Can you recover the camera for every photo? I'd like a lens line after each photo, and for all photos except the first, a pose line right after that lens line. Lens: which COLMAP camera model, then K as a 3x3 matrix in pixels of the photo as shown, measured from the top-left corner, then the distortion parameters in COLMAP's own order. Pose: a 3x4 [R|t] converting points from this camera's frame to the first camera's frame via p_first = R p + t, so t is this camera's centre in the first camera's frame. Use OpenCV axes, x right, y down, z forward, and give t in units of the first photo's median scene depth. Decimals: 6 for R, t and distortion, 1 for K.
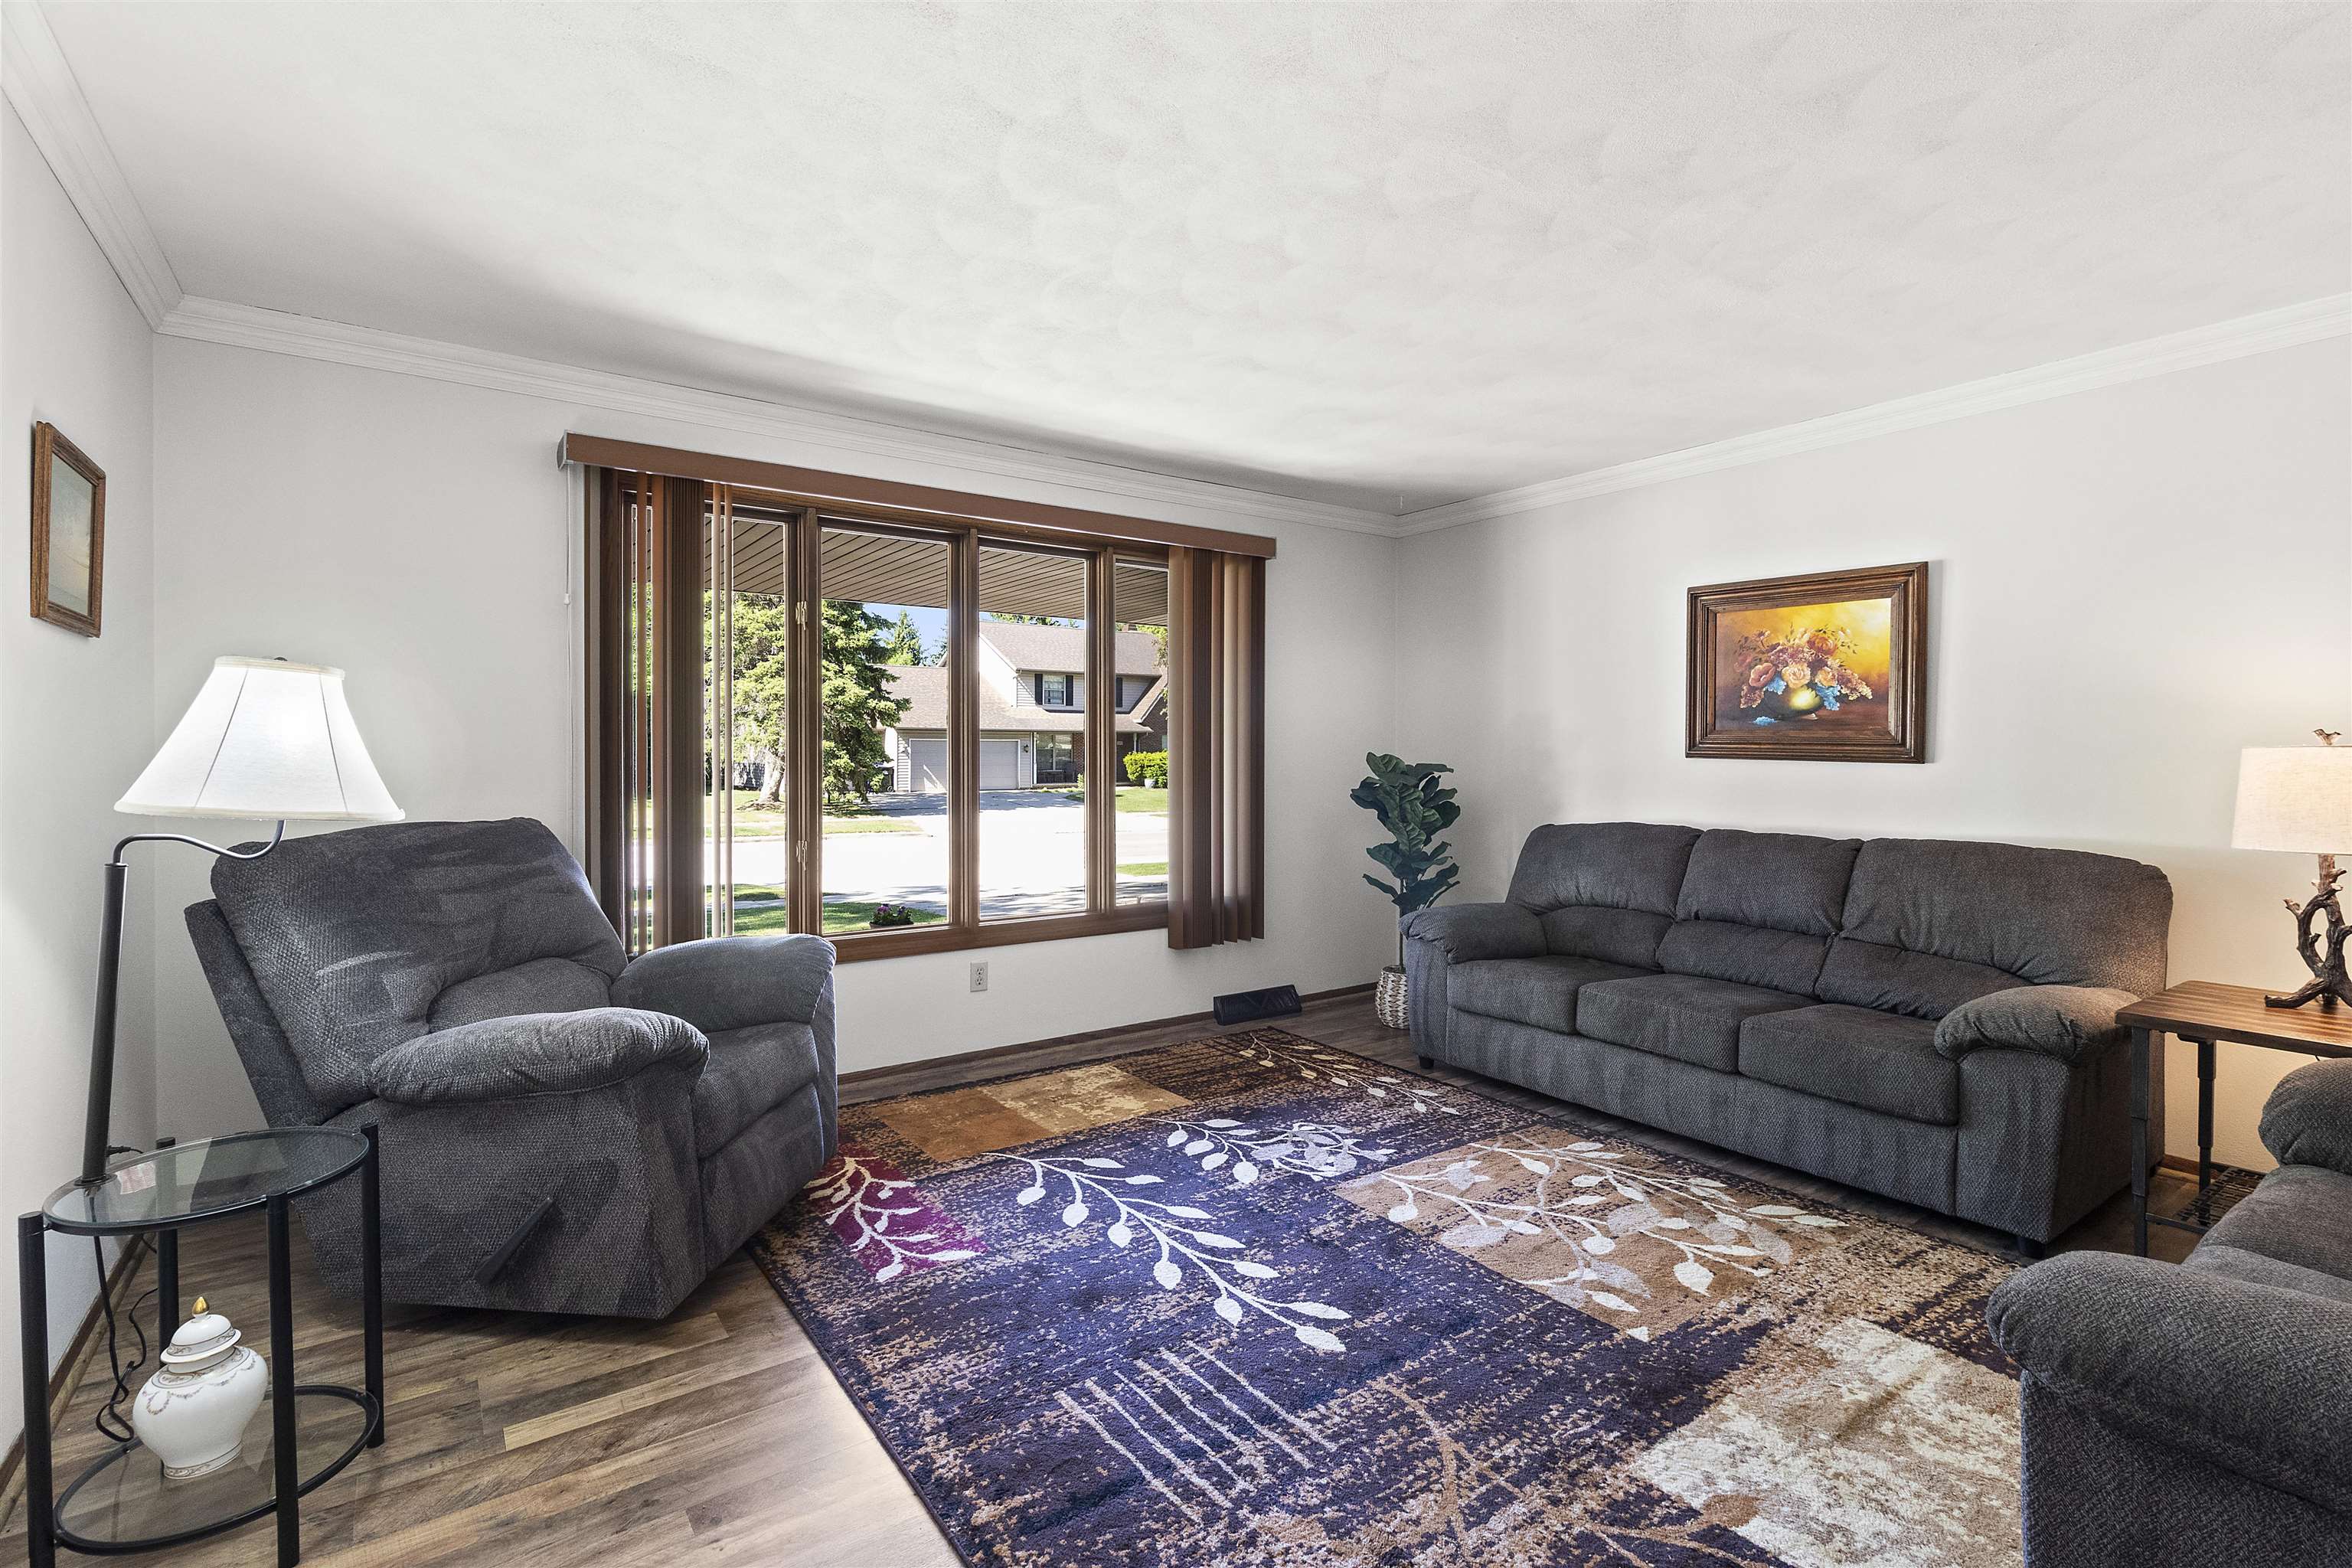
lens RADIAL K [[1090.5, 0, 1180.8], [0, 1090.5, 770.6], [0, 0, 1]] dist [-0.000271, 0.000608]
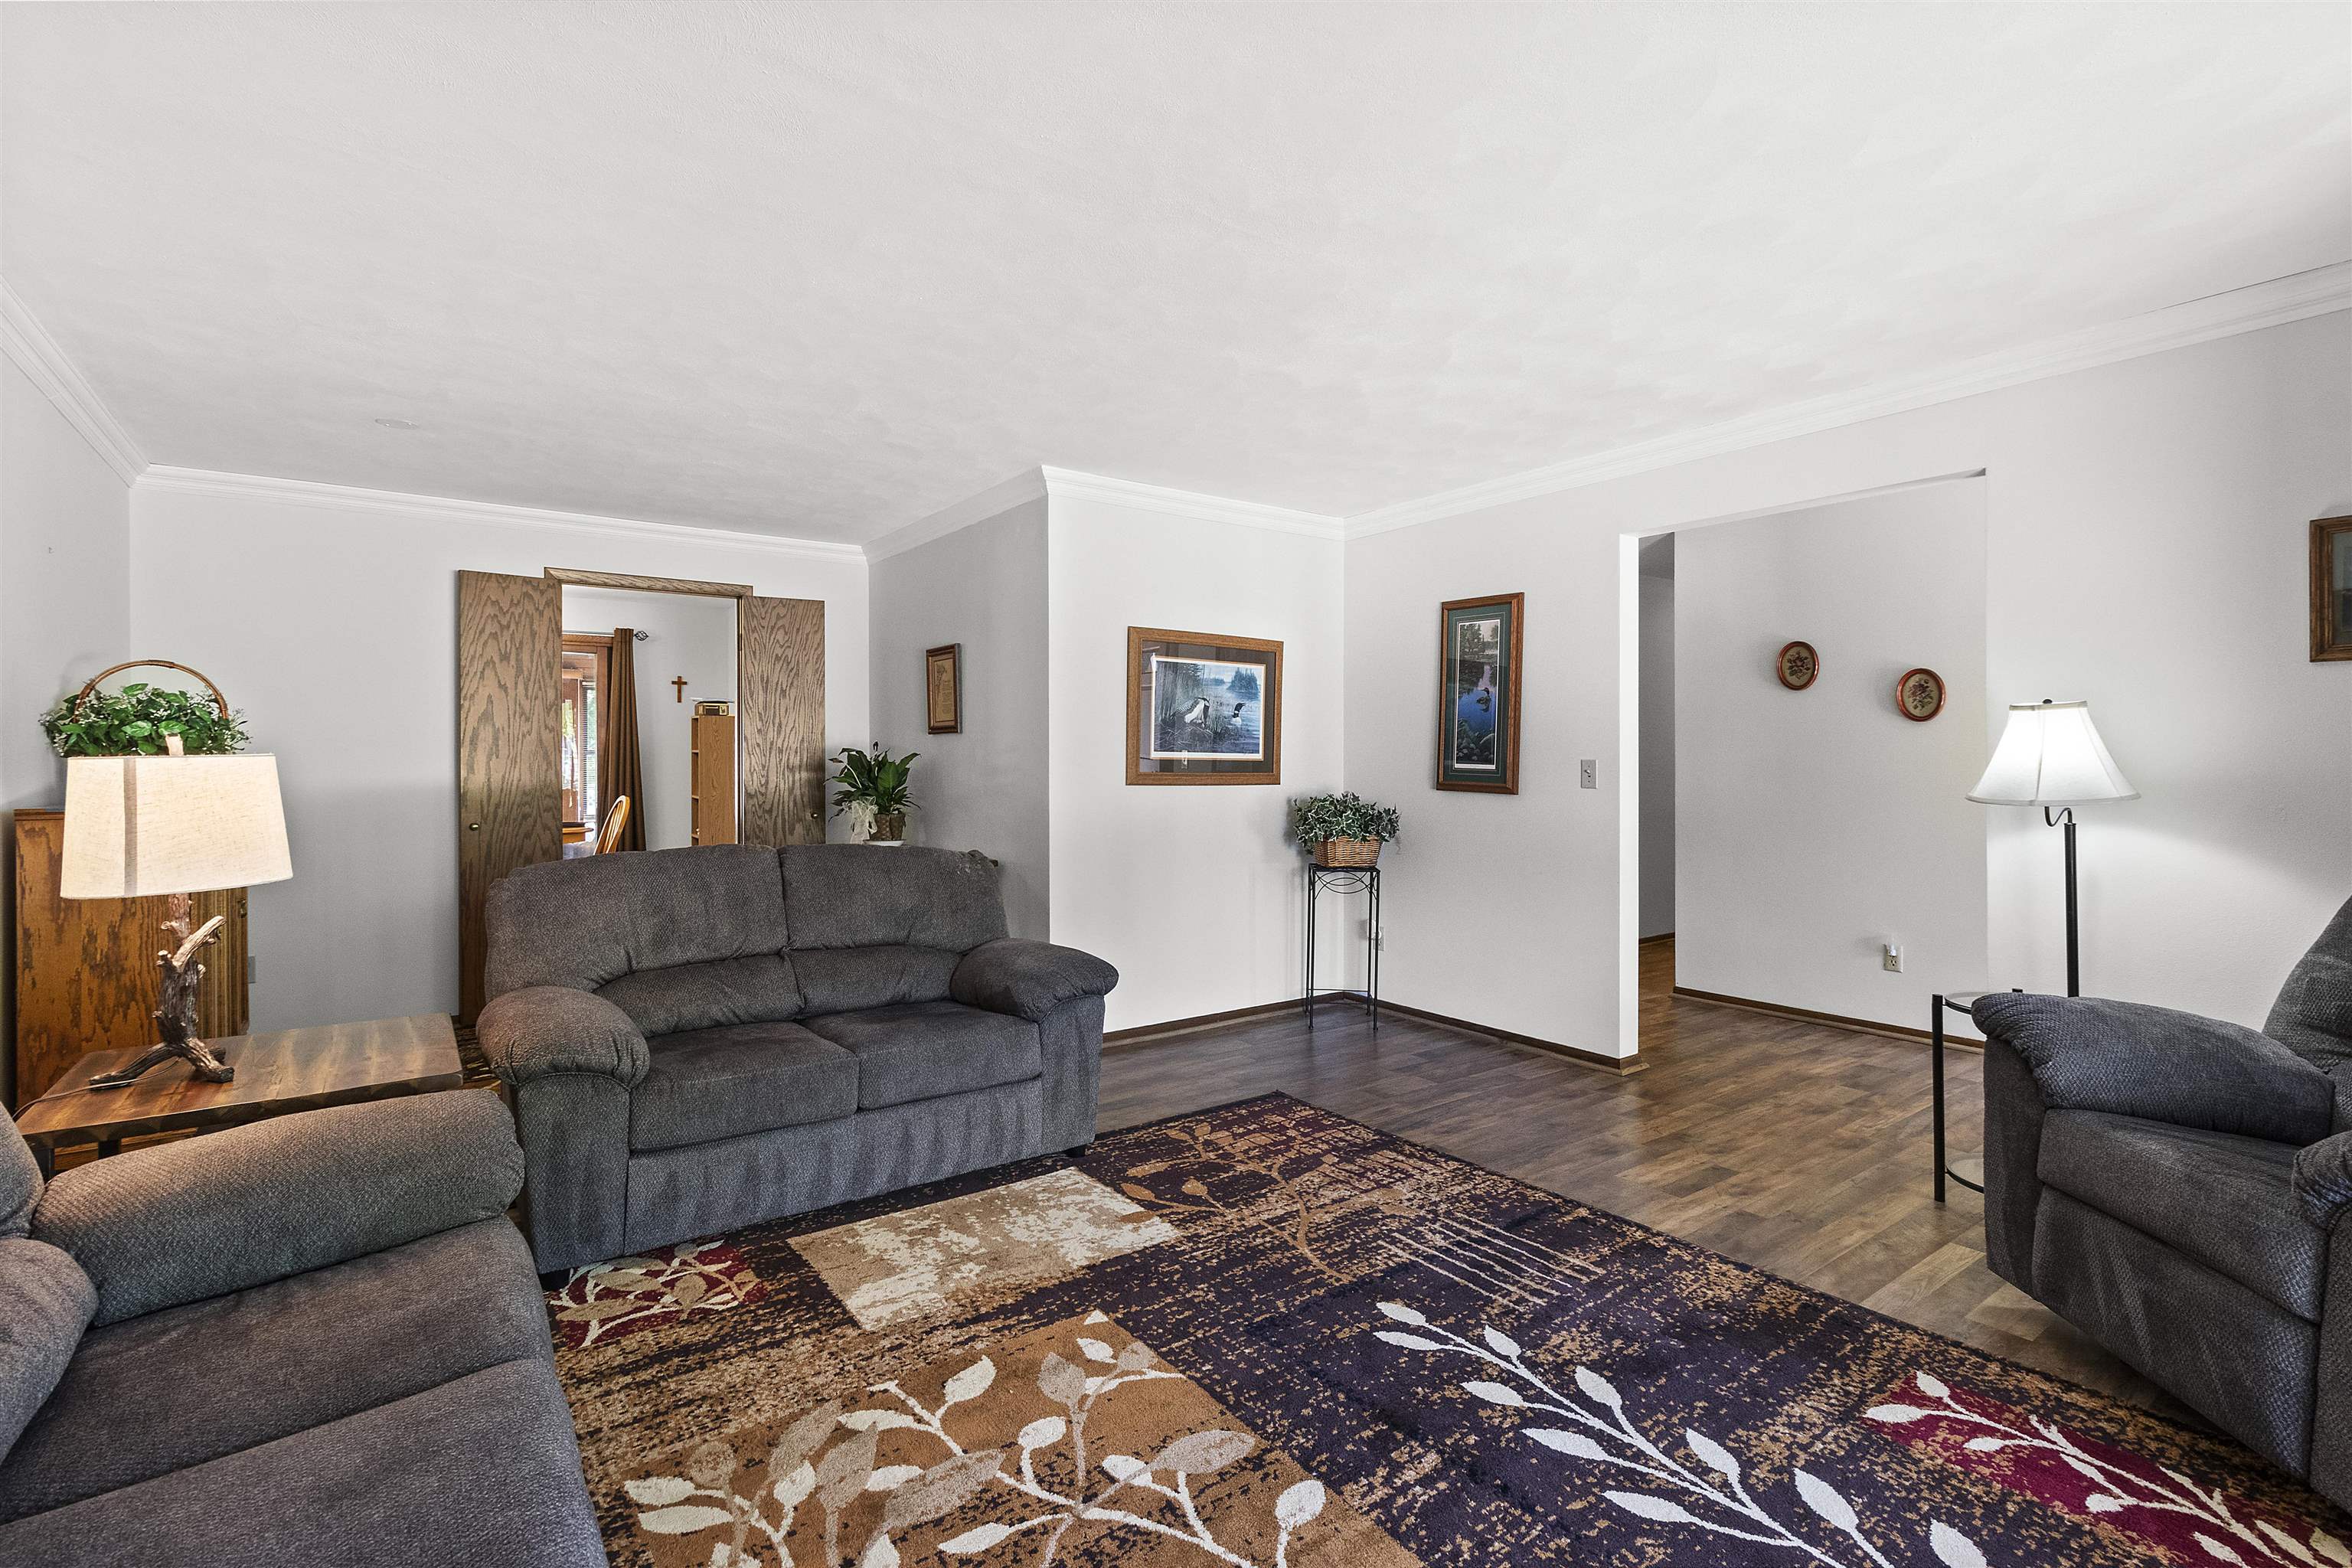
lens RADIAL K [[1090.5, 0, 1169.8], [0, 1090.5, 769.4], [0, 0, 1]] dist [-0.000271, 0.000608]
pose [[-0.999995, 0.000895, -0.002895, 0.337739], [0.000813, 0.999601, 0.028240, -0.036350], [0.002920, 0.028238, -0.999597, 1.942679]]
